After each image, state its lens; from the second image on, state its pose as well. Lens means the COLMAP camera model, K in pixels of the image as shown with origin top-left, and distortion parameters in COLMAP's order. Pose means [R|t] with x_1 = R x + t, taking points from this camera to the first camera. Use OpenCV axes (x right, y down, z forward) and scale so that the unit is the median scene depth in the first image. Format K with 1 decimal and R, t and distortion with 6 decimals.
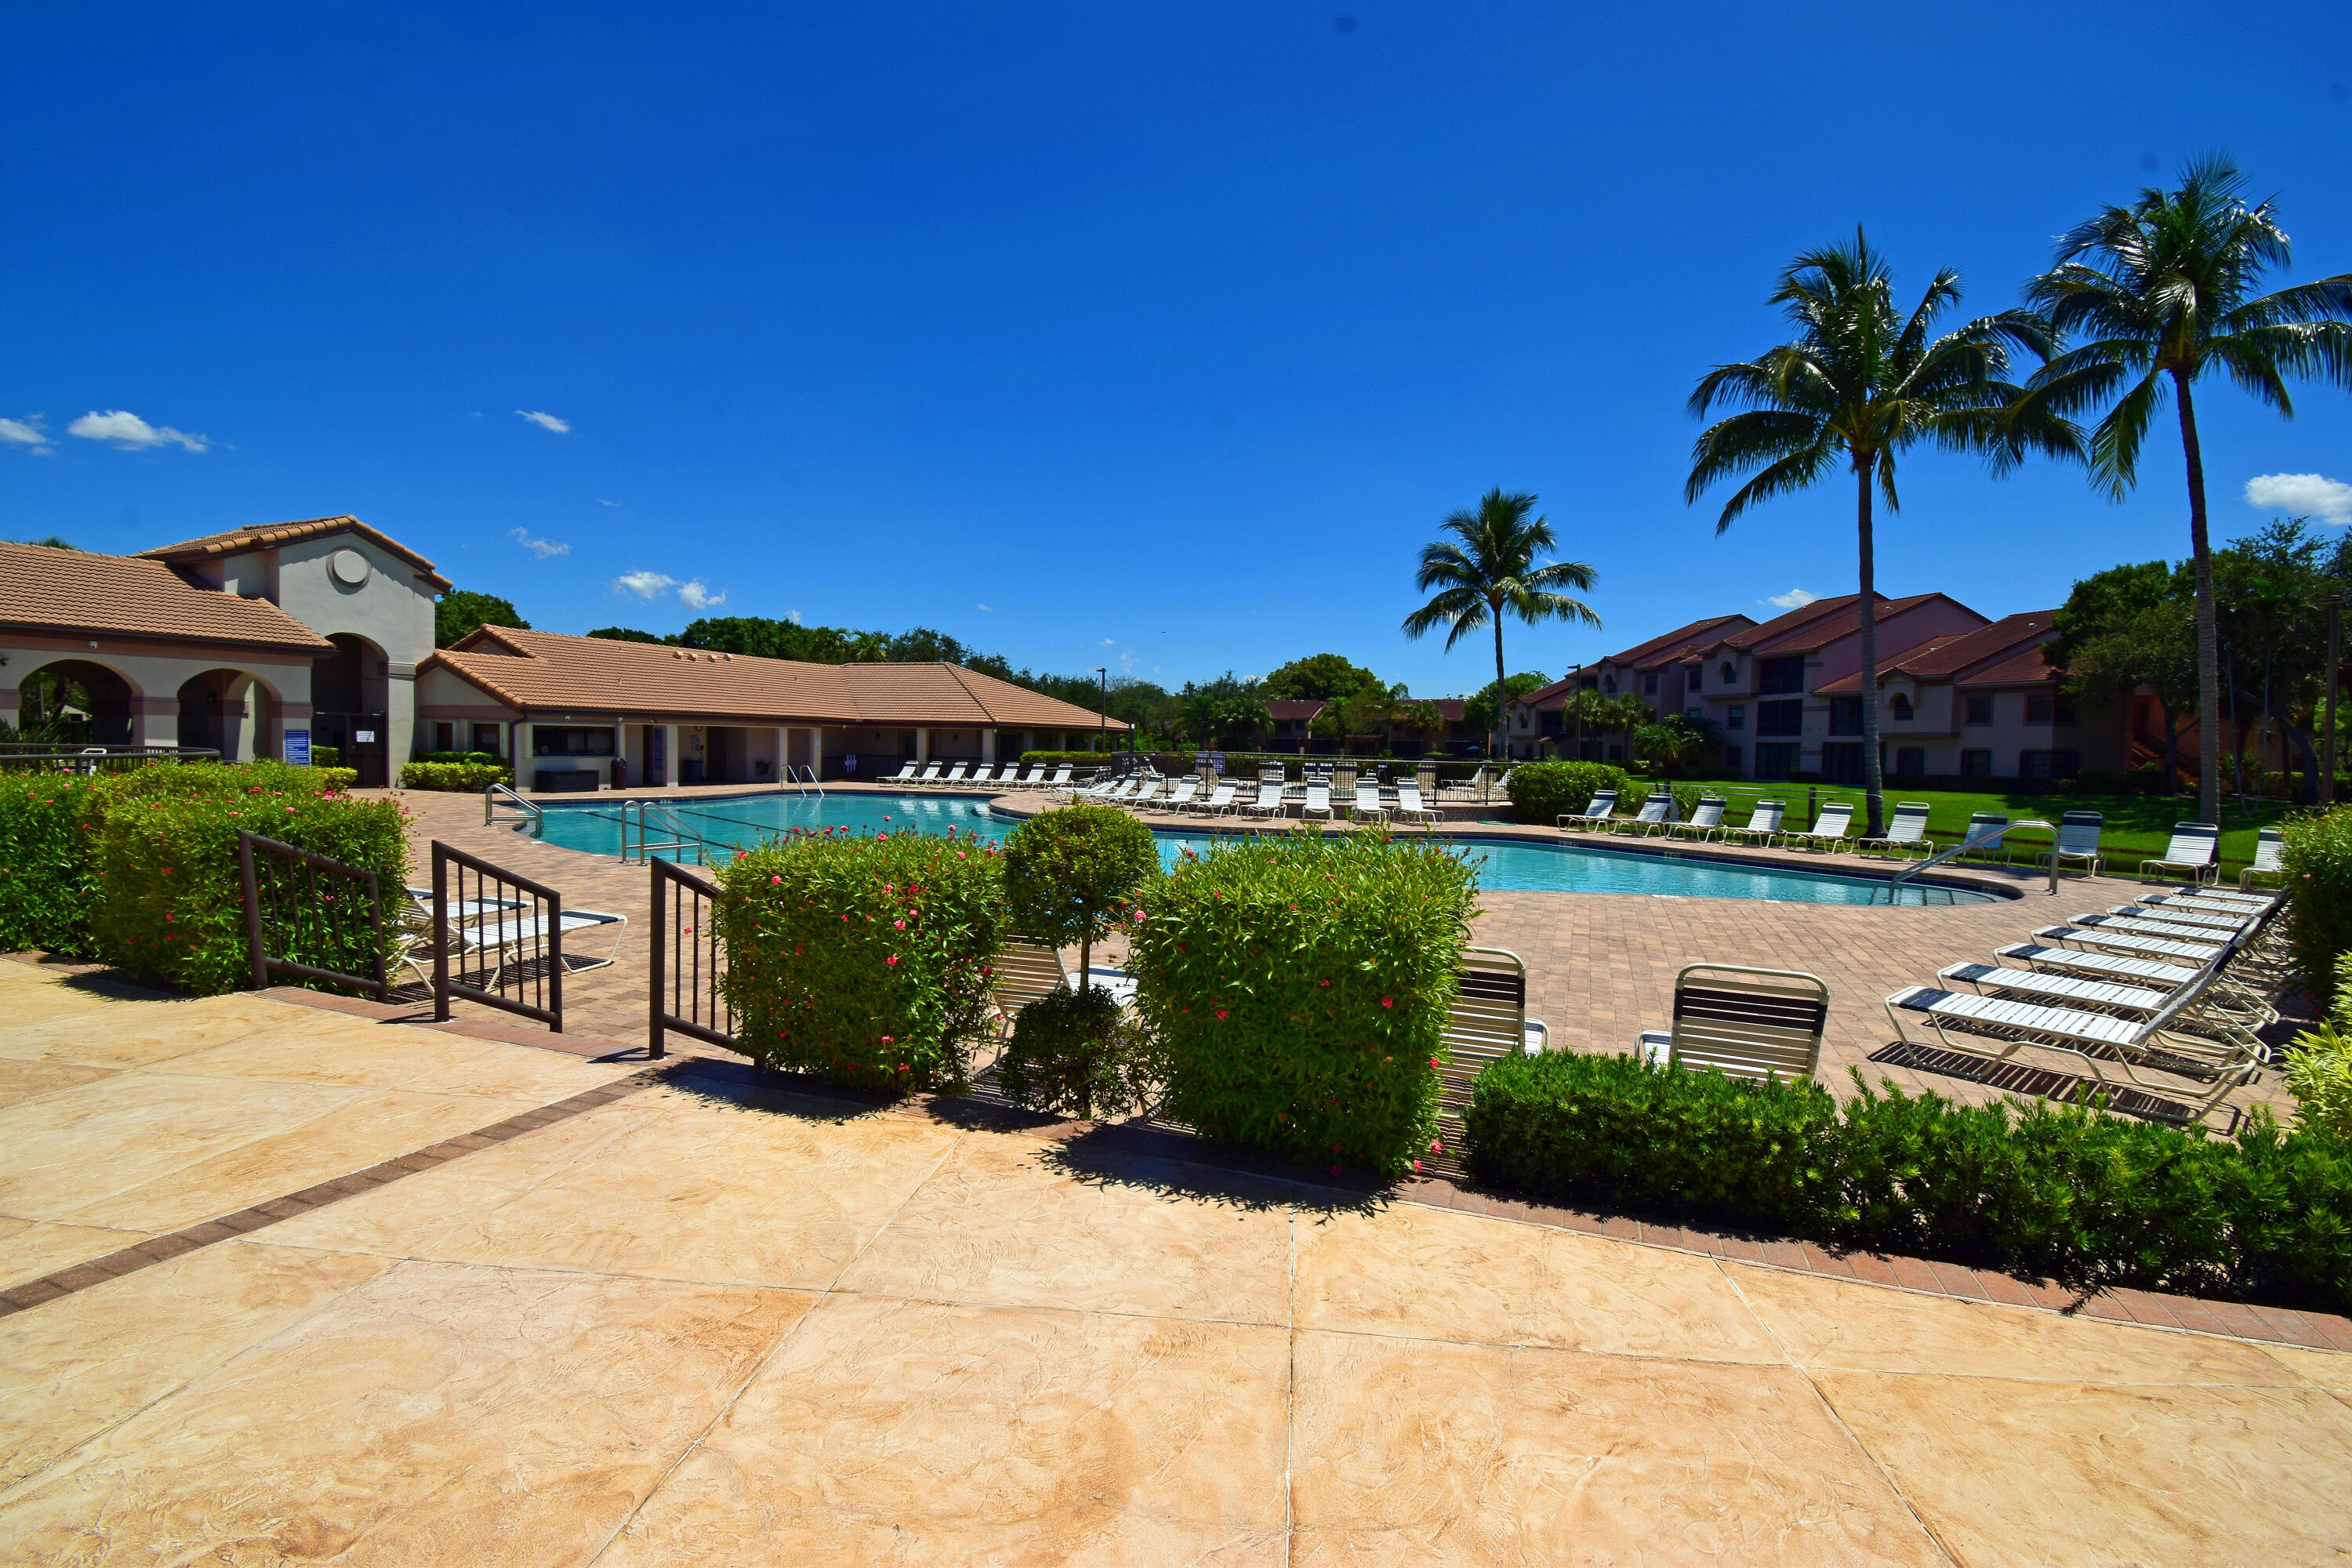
lens RADIAL K [[1031.5, 0, 1171.7], [0, 1031.5, 781.8], [0, 0, 1]] dist [-0.007683, -0.012254]
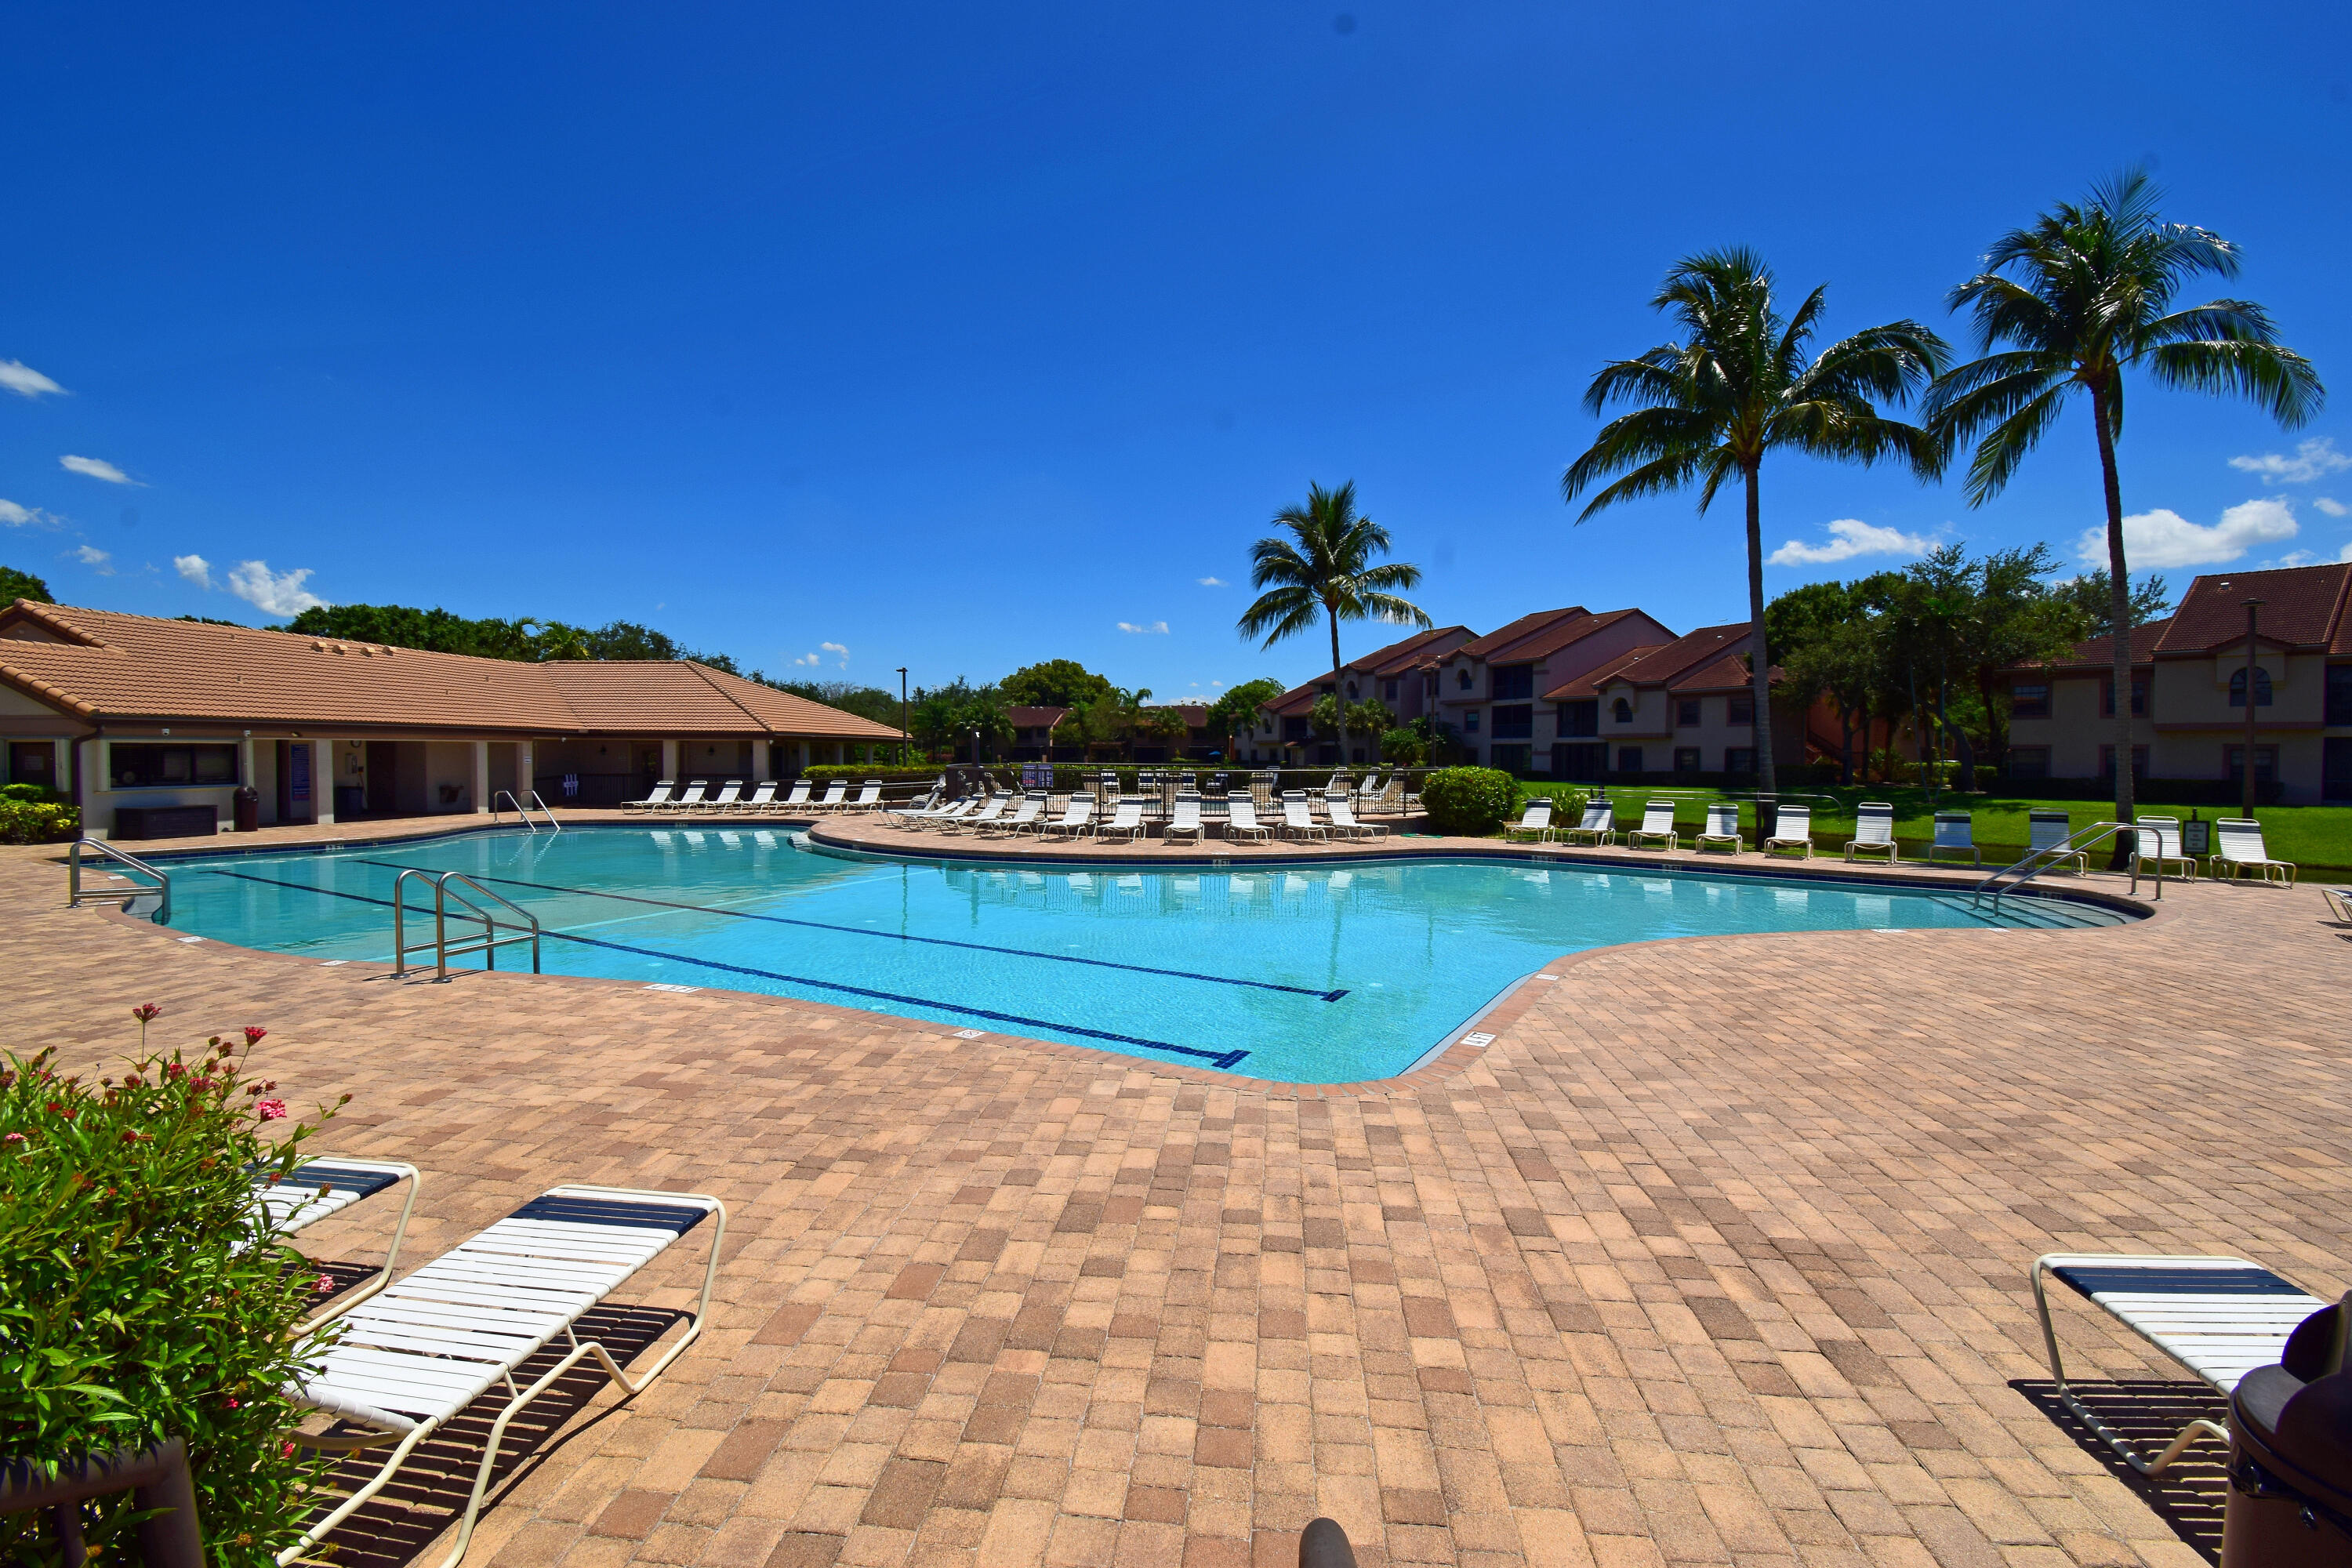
lens RADIAL K [[1031.5, 0, 1166.0], [0, 1031.5, 780.4], [0, 0, 1]] dist [-0.007683, -0.012254]
pose [[0.958421, -0.022667, 0.284457, -0.136595], [0.025146, 0.999671, -0.005067, -0.008546], [-0.284248, 0.012009, 0.958675, 0.150307]]
